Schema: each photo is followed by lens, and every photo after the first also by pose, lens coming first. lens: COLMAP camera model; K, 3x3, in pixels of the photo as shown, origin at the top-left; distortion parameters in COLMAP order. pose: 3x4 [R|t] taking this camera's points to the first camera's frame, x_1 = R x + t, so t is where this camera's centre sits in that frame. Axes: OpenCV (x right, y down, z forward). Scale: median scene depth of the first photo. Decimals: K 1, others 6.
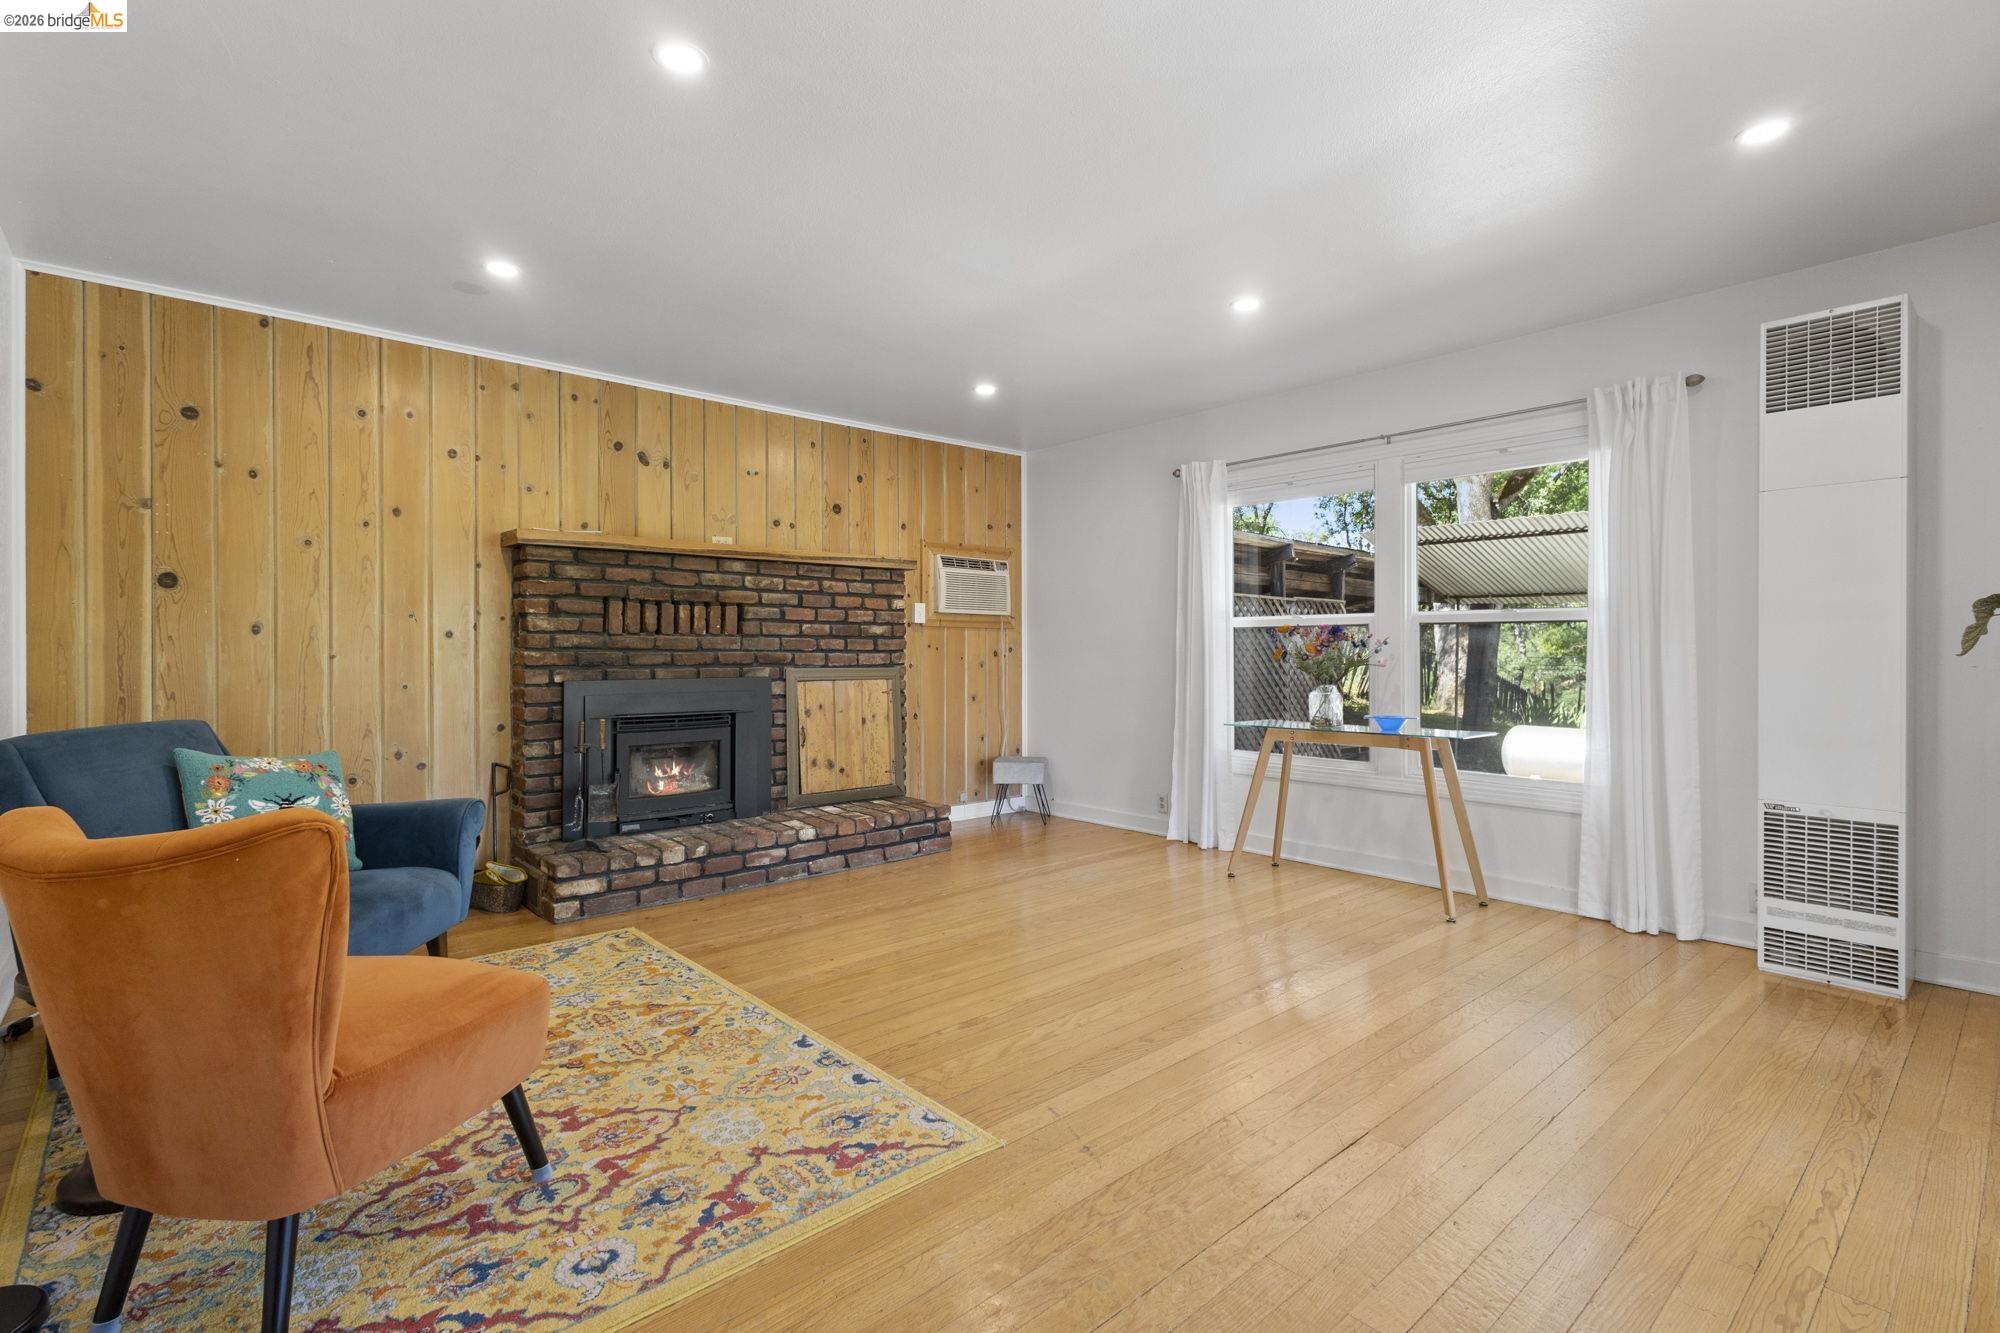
lens RADIAL K [[929.8, 0, 991.3], [0, 929.8, 651.7], [0, 0, 1]] dist [0.009237, -0.001358]
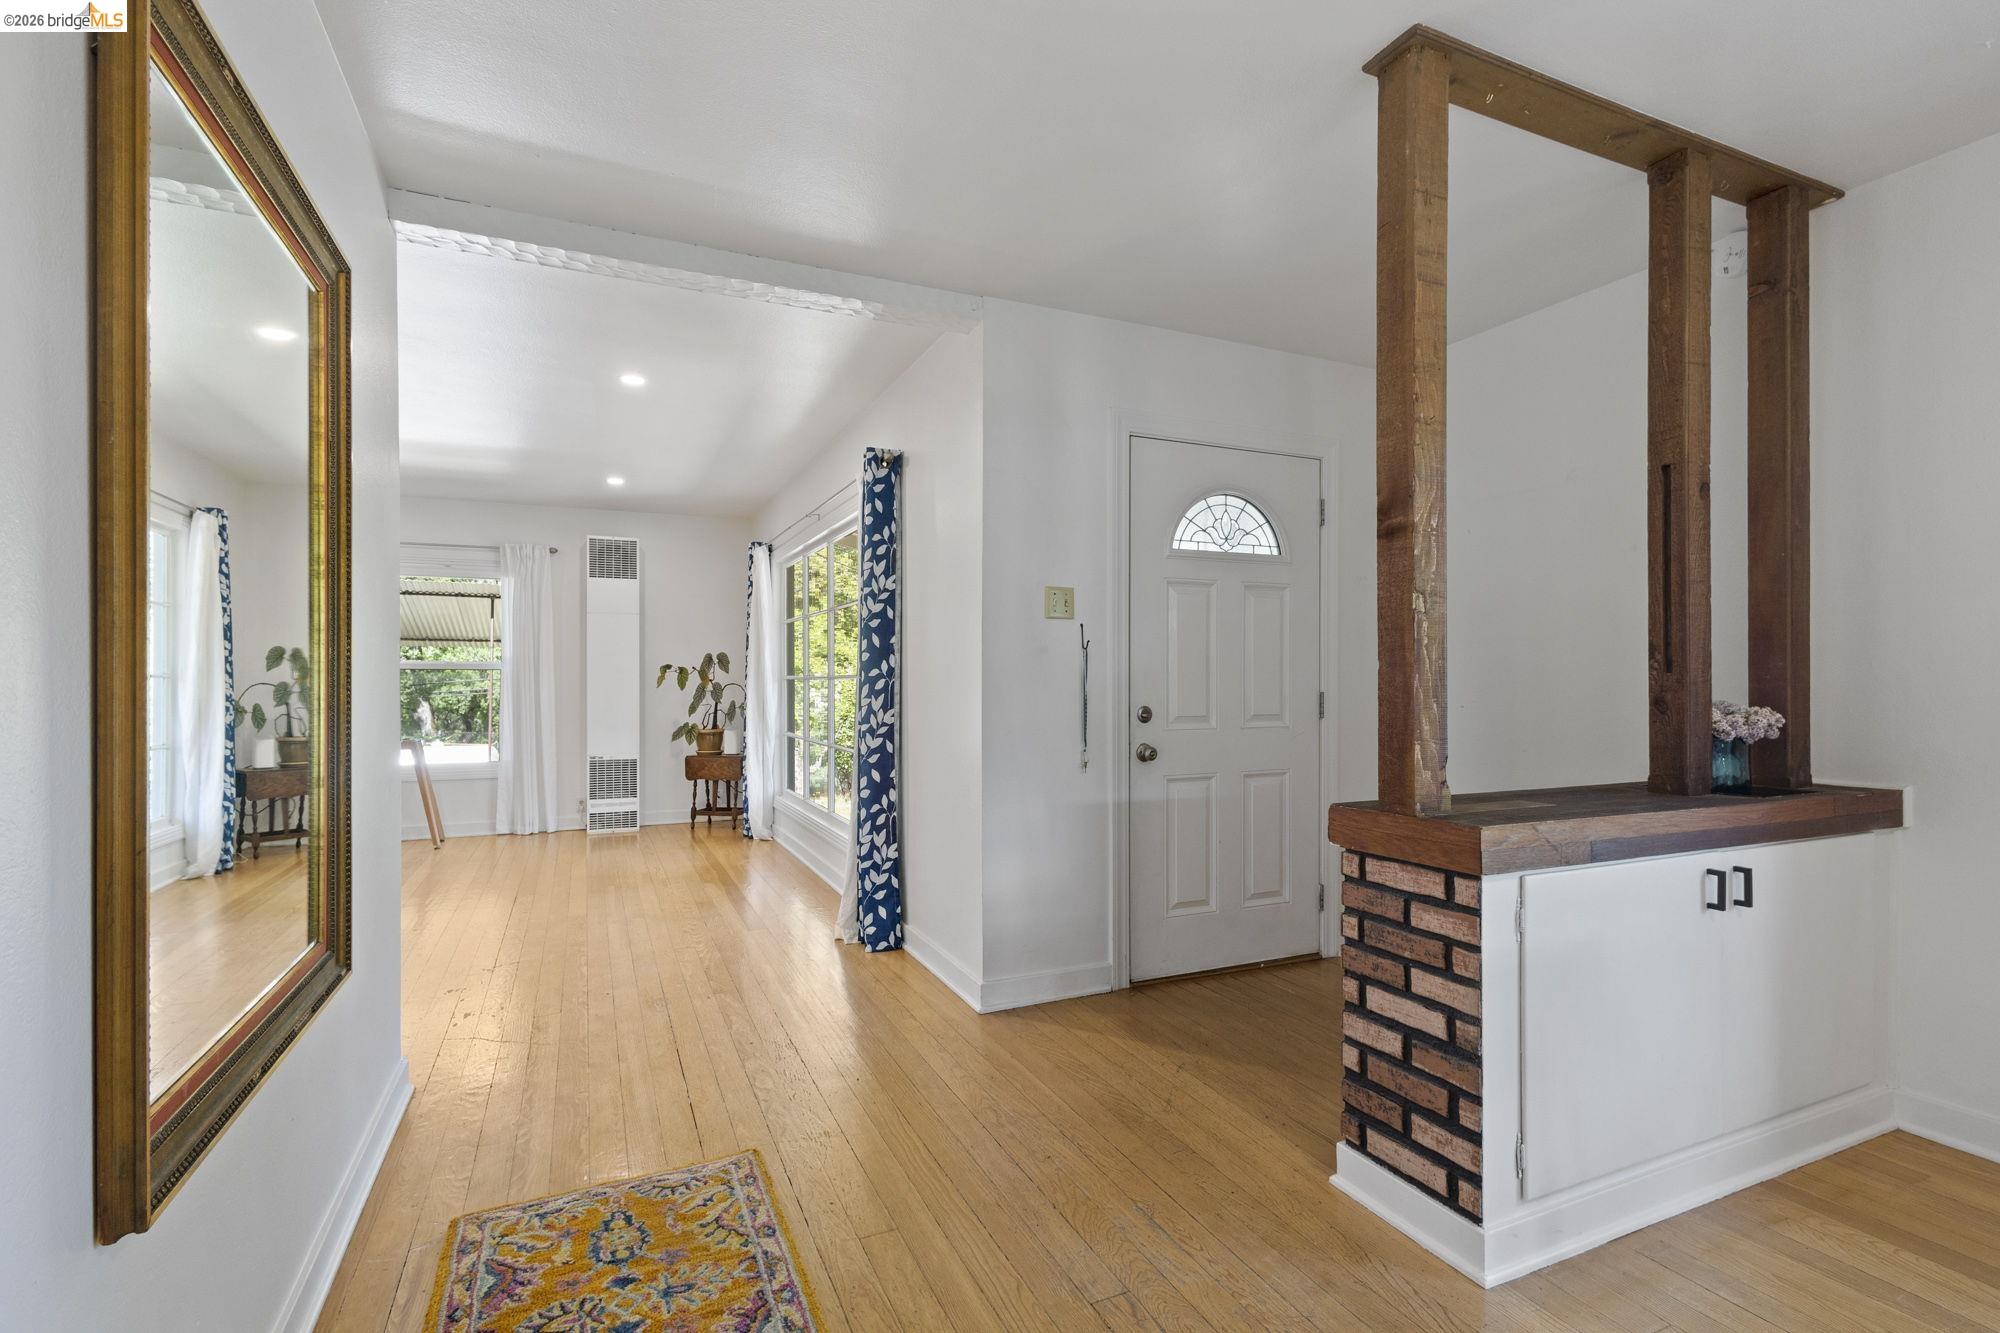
lens RADIAL K [[929.8, 0, 1018.1], [0, 929.8, 680.8], [0, 0, 1]] dist [0.009237, -0.001358]
pose [[0.271358, -0.001102, 0.962478, -0.729080], [0.002267, 0.999997, 0.000506, -0.009876], [-0.962476, 0.002044, 0.271360, -0.402300]]
